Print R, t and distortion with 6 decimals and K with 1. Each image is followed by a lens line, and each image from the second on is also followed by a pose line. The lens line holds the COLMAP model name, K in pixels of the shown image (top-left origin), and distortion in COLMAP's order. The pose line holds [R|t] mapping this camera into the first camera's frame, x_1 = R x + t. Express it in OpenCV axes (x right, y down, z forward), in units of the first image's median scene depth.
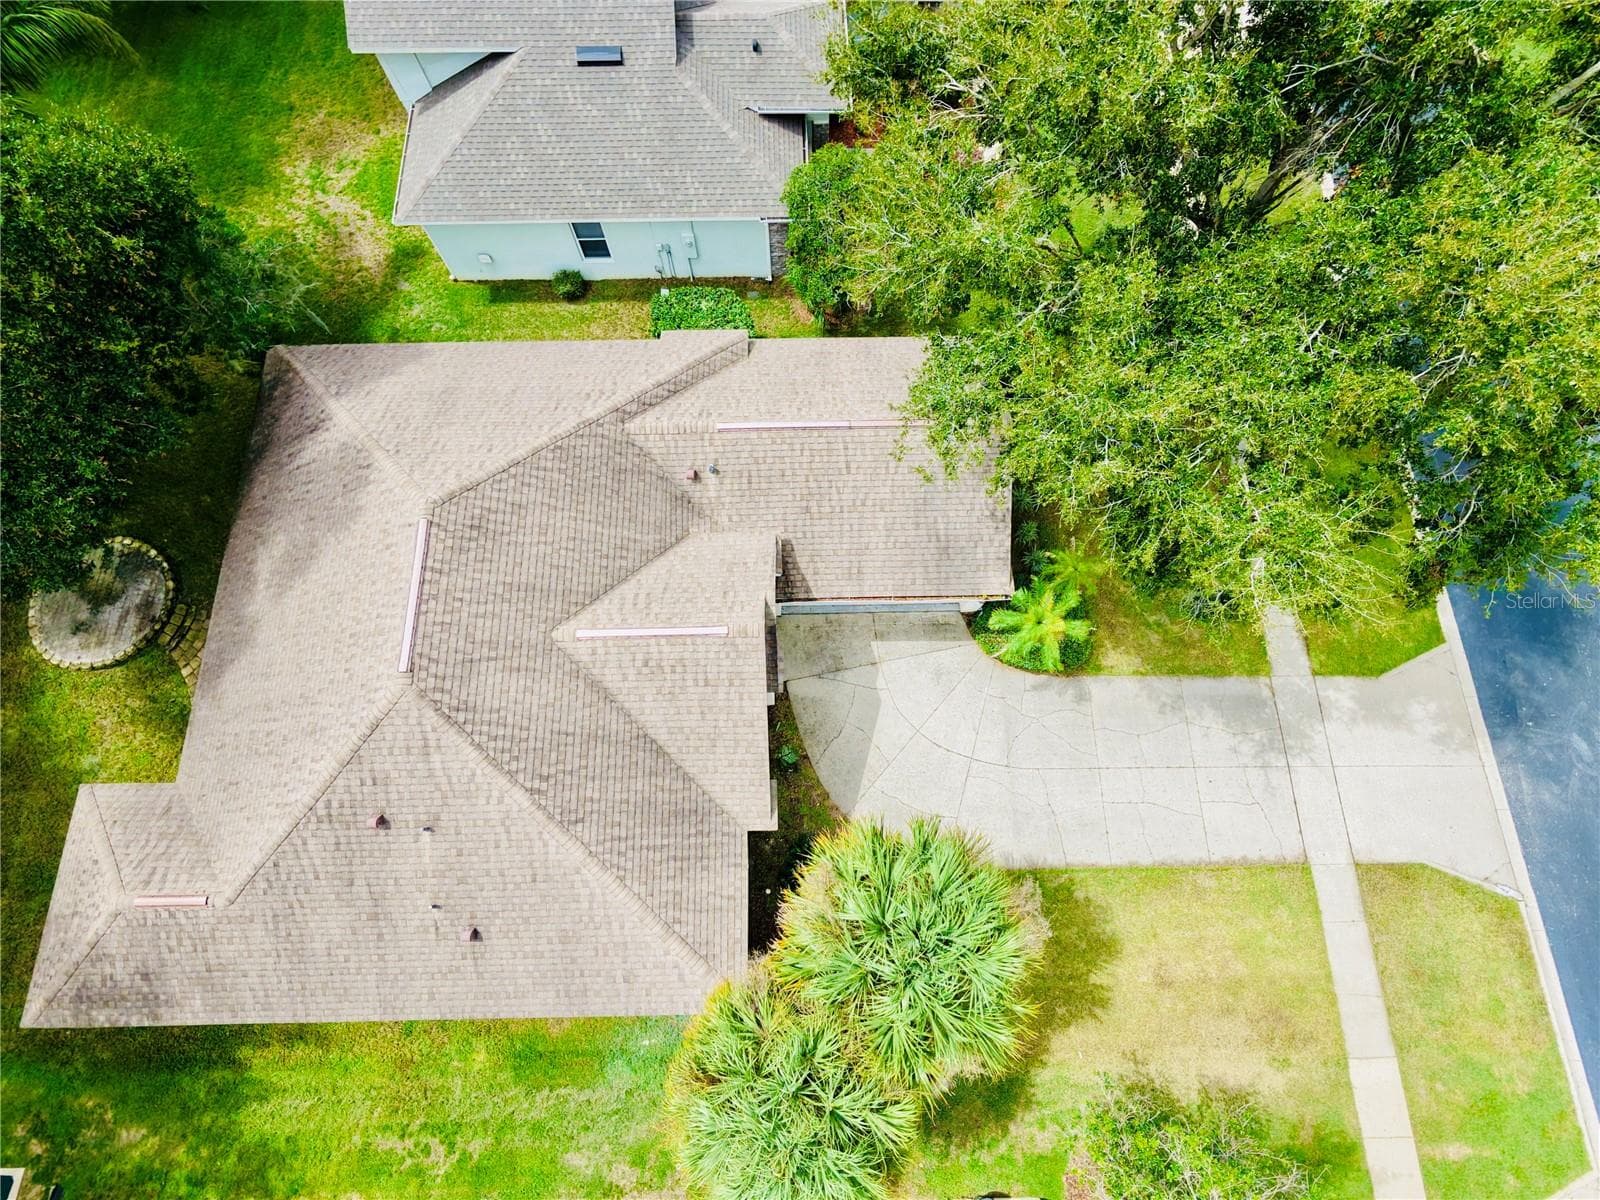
lens RADIAL K [[752.4, 0, 799.4], [0, 752.4, 600.8], [0, 0, 1]] dist [0.000716, -0.000043]
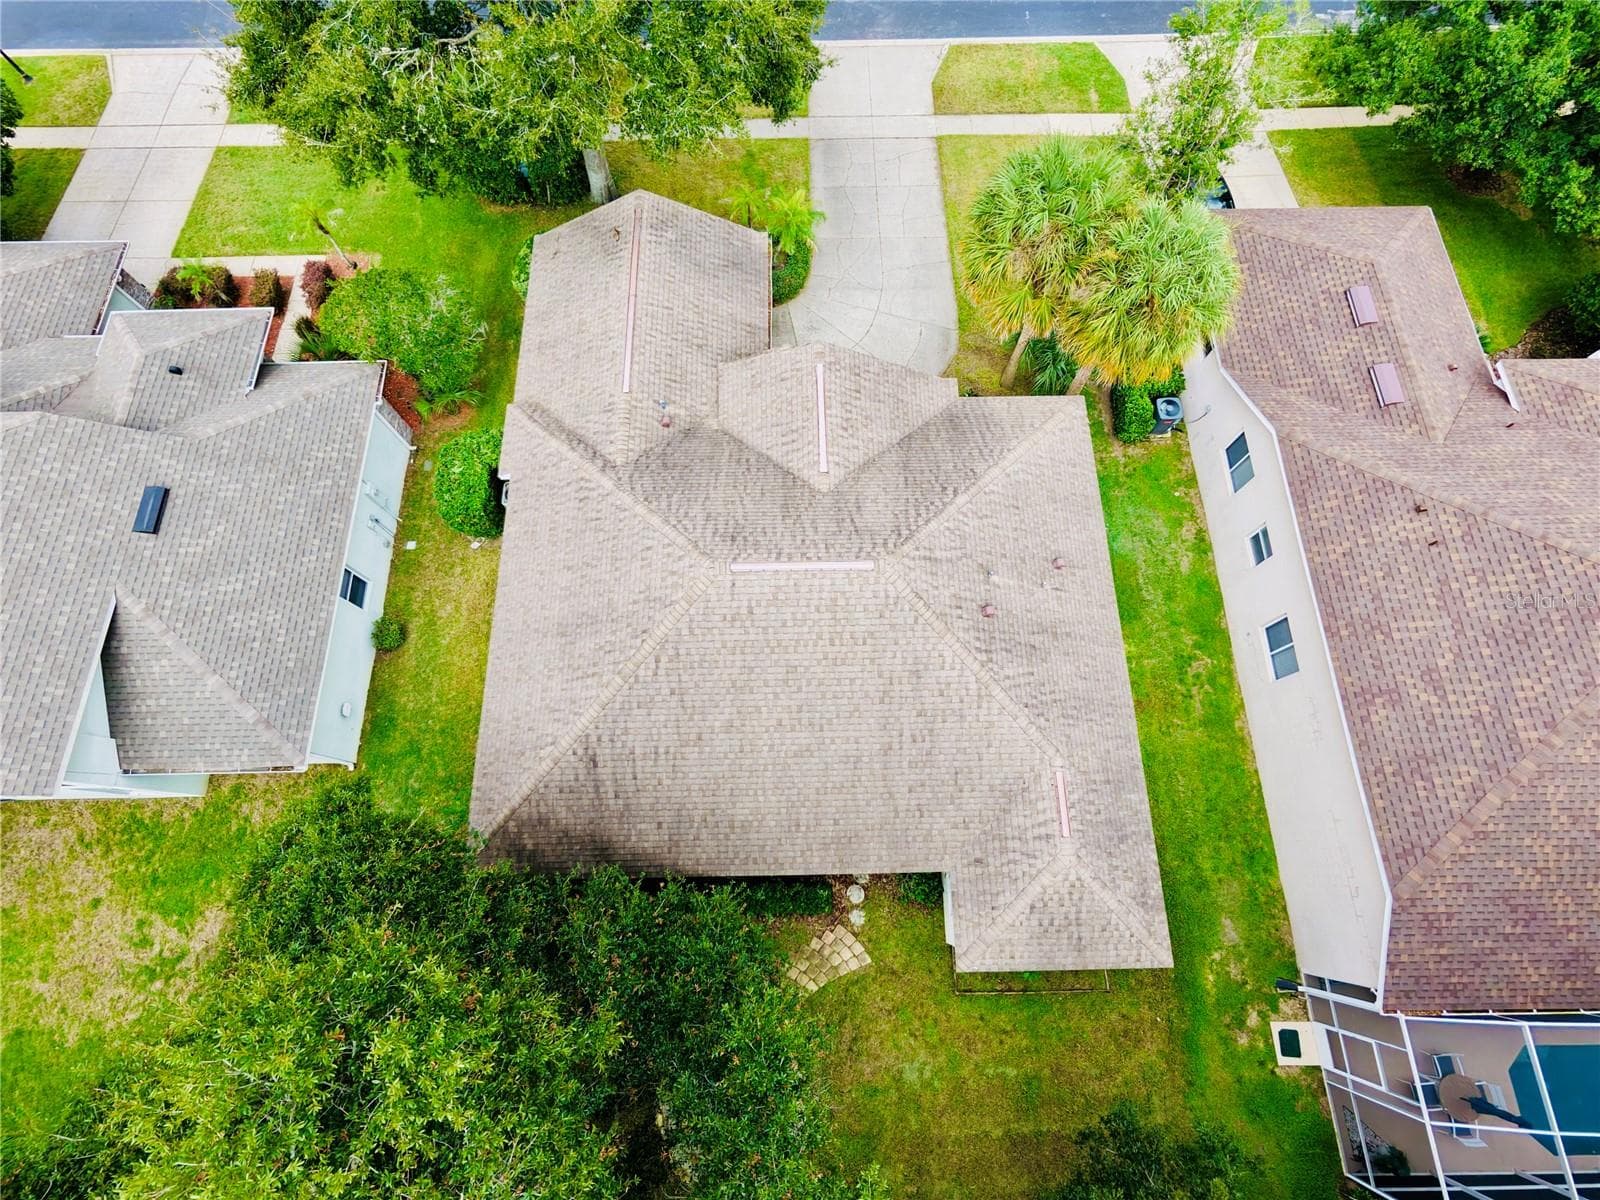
lens RADIAL K [[752.4, 0, 798.3], [0, 752.4, 599.6], [0, 0, 1]] dist [0.000716, -0.000043]
pose [[0.004458, -0.947180, 0.320673, -0.709318], [0.957677, 0.096339, 0.271244, -0.242627], [-0.287810, 0.305892, 0.907522, 0.002803]]
